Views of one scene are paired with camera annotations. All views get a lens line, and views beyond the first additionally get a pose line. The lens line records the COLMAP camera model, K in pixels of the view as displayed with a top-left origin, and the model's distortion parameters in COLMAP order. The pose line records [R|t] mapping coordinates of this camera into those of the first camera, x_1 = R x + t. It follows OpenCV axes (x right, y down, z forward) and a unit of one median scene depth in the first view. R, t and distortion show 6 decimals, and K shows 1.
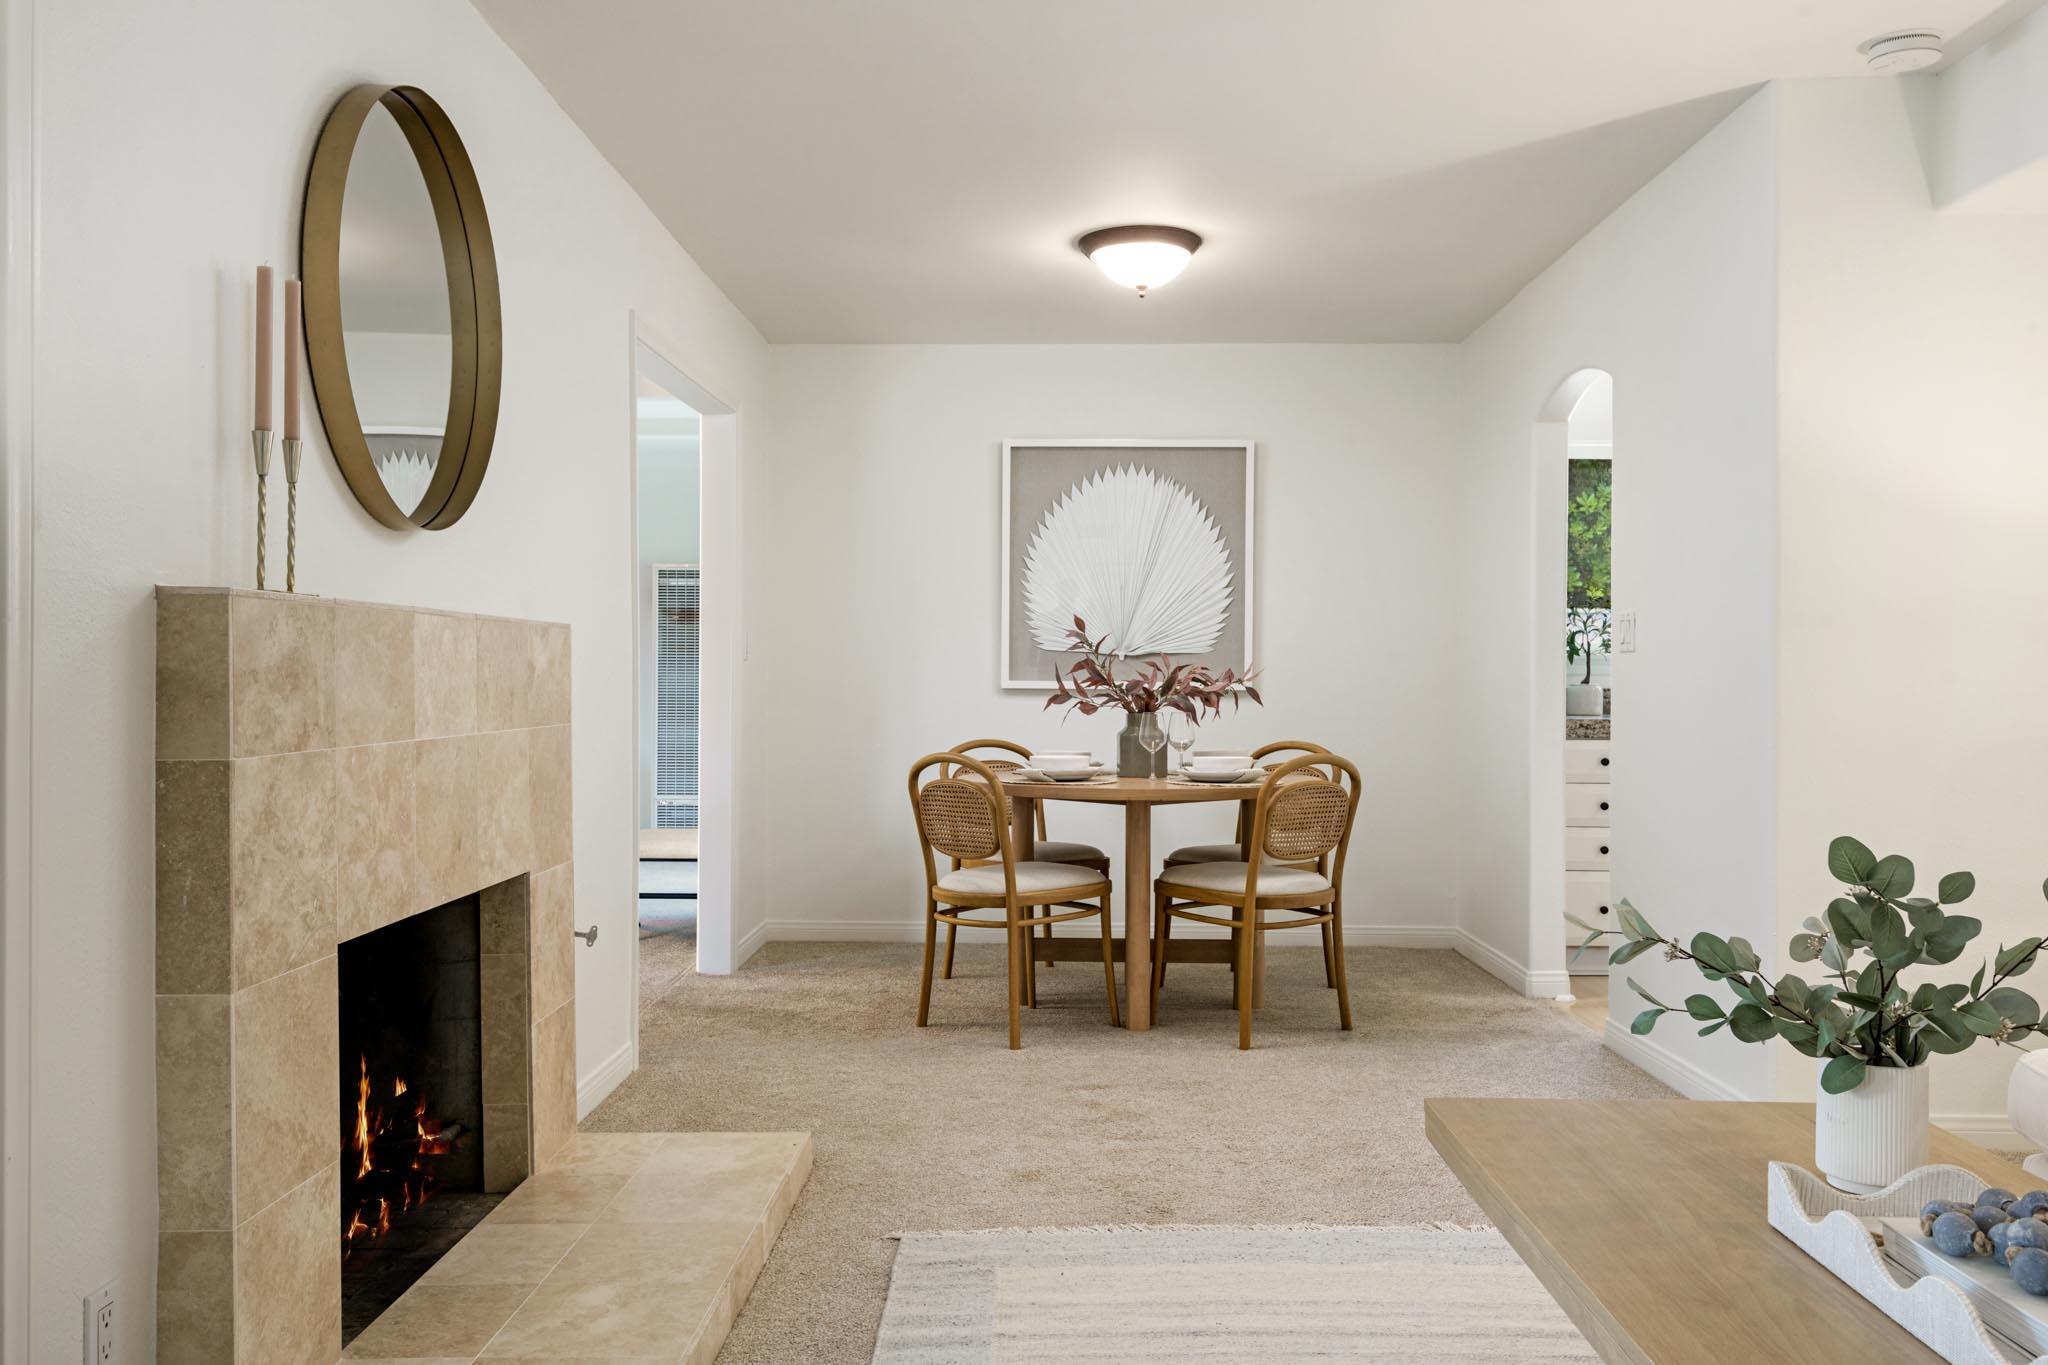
lens RADIAL K [[1677.7, 0, 1024.0], [0, 1677.7, 682.5], [0, 0, 1]] dist [0.009325, 0.000644]
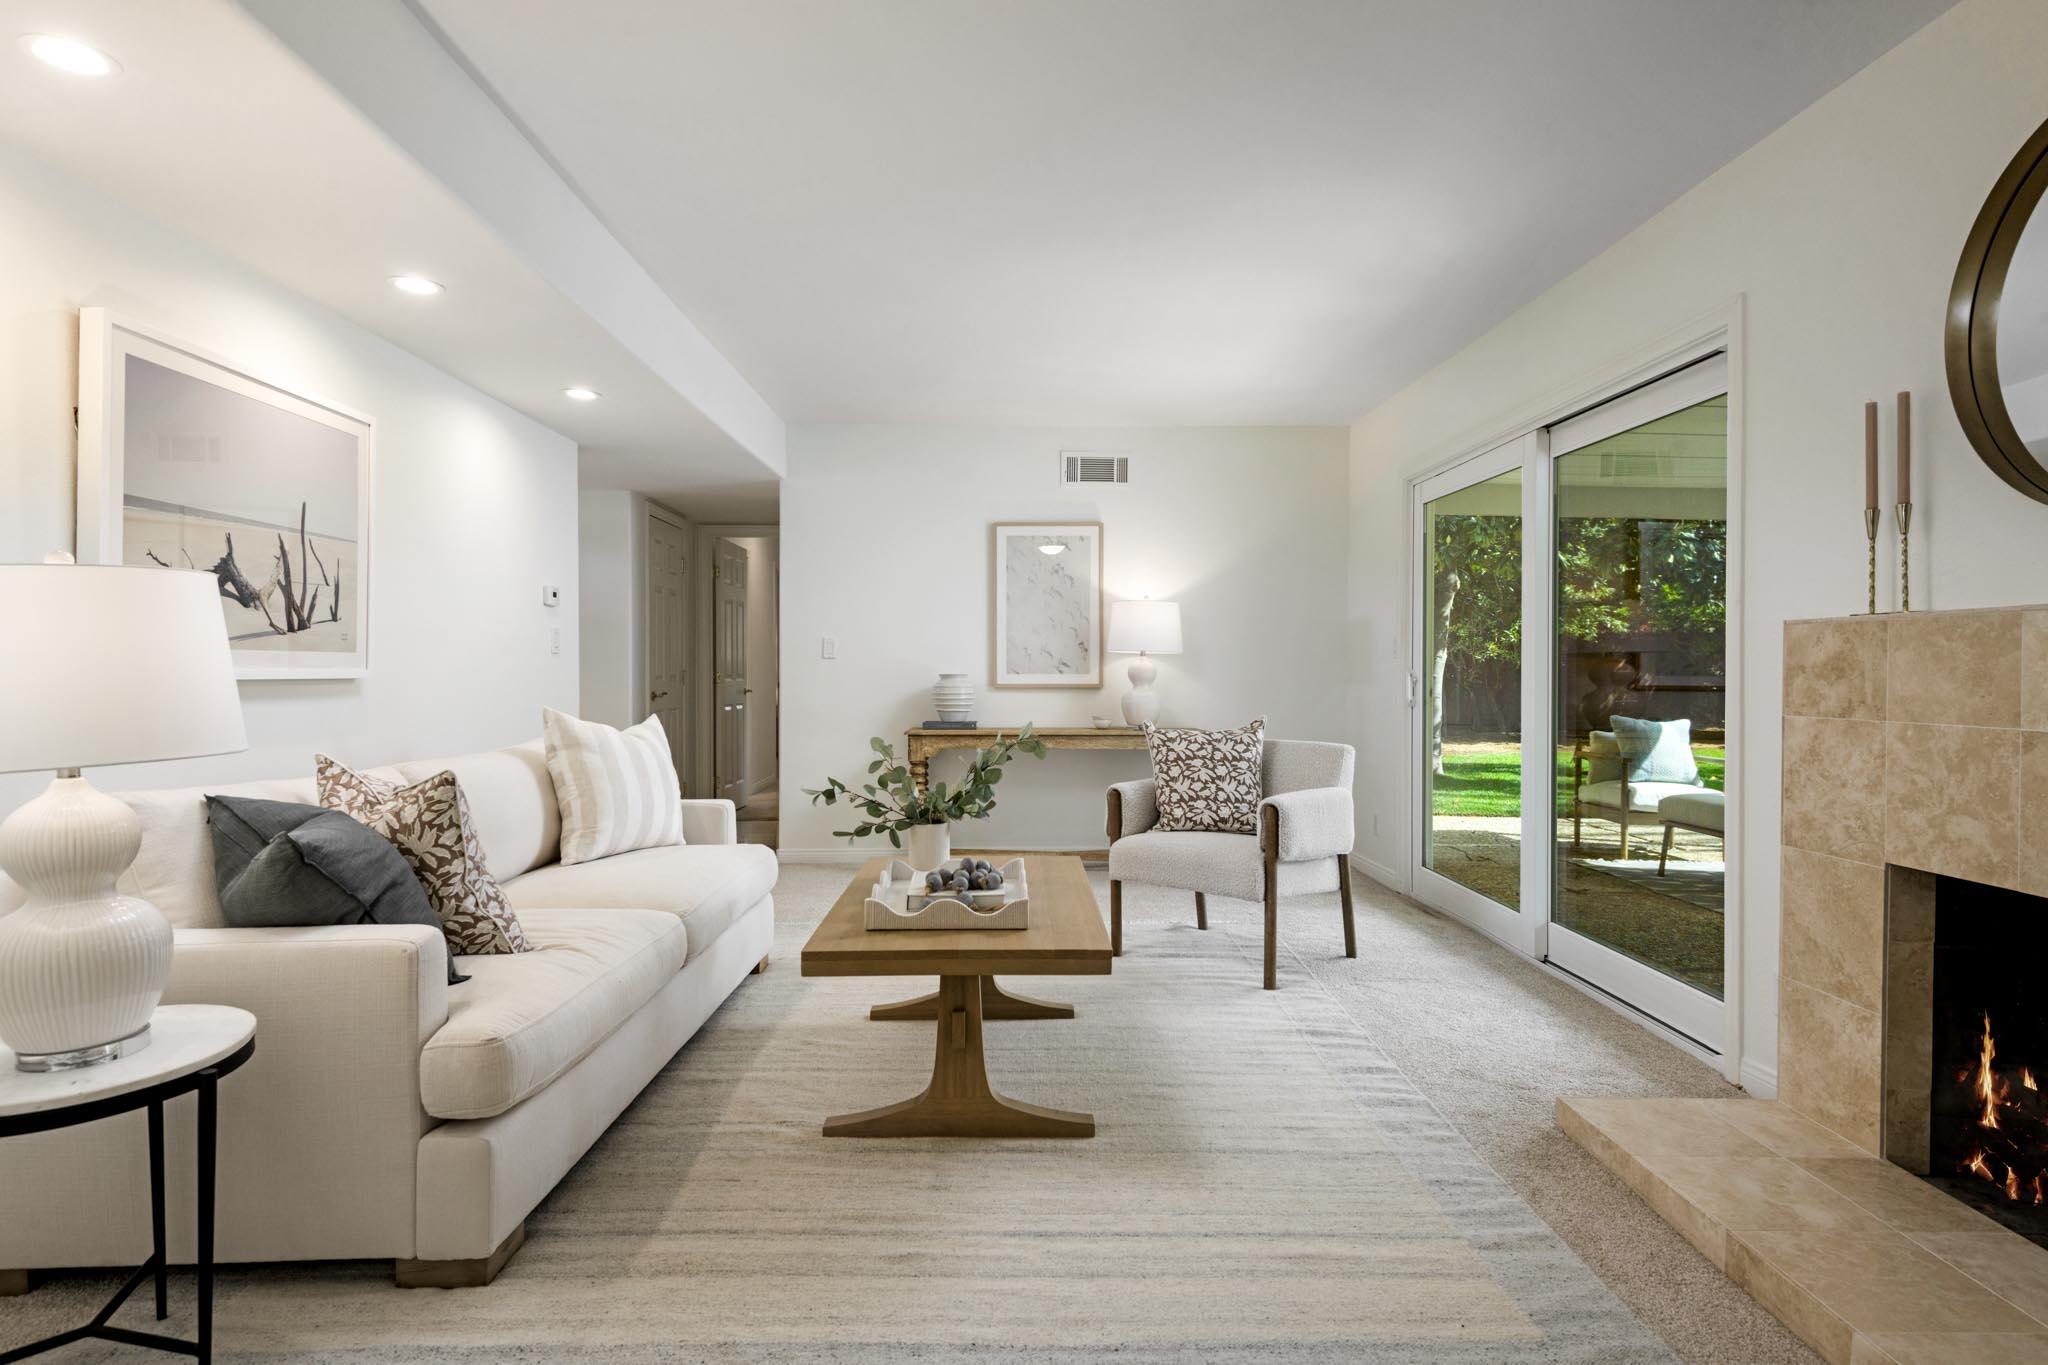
lens RADIAL K [[1204.7, 0, 1024.0], [0, 1204.7, 682.5], [0, 0, 1]] dist [-0.005194, -0.001547]
pose [[-0.999183, -0.005307, -0.040069, 0.355767], [-0.005939, 0.999859, 0.015677, -0.004603], [0.039980, 0.015903, -0.999074, 2.021564]]
